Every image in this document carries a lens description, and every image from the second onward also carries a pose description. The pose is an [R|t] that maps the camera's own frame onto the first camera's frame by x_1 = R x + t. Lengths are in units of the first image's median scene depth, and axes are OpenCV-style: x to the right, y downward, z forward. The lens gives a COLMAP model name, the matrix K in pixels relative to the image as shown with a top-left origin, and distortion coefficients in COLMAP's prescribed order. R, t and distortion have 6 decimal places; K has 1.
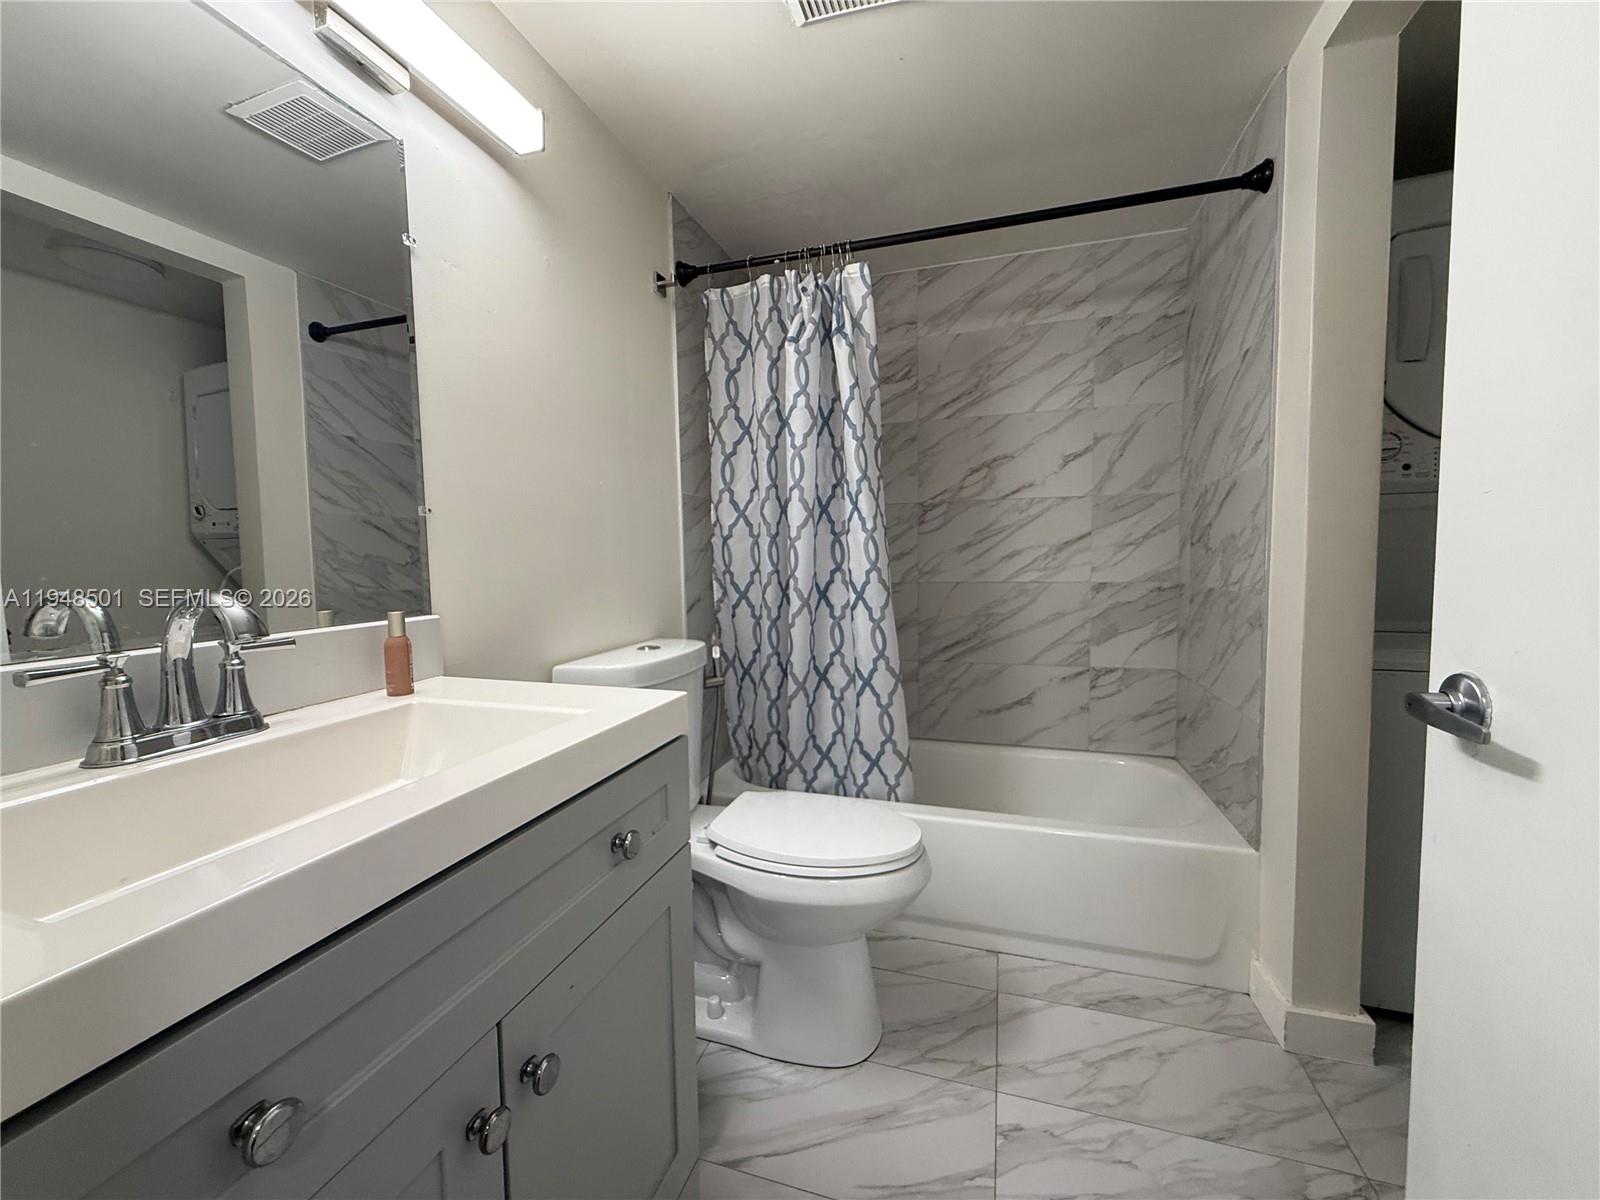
lens RADIAL K [[638.3, 0, 798.1], [0, 638.3, 597.3], [0, 0, 1]] dist [0.000332, -0.000049]
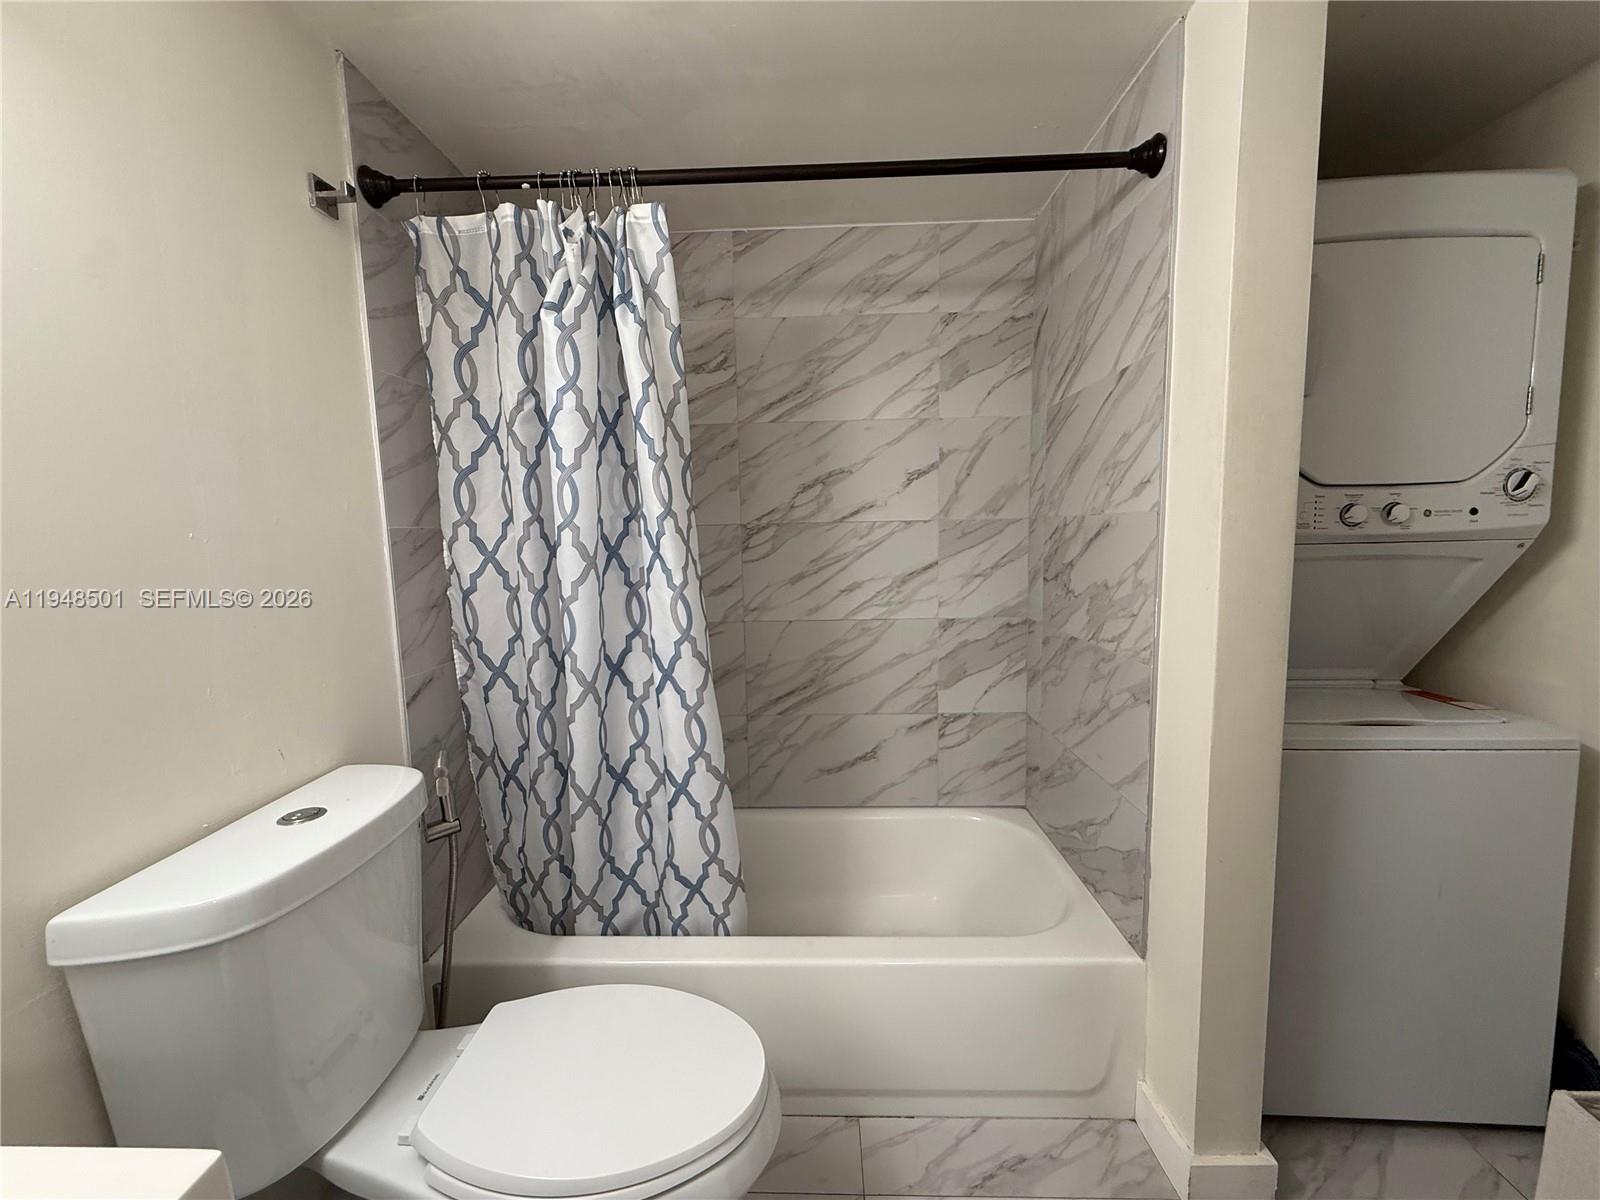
lens RADIAL K [[638.3, 0, 798.1], [0, 638.3, 597.3], [0, 0, 1]] dist [0.000332, -0.000049]
pose [[0.960935, -0.034123, 0.274661, 0.040279], [0.024884, 0.999003, 0.037055, -0.105268], [-0.275652, -0.028773, 0.960827, 0.247963]]
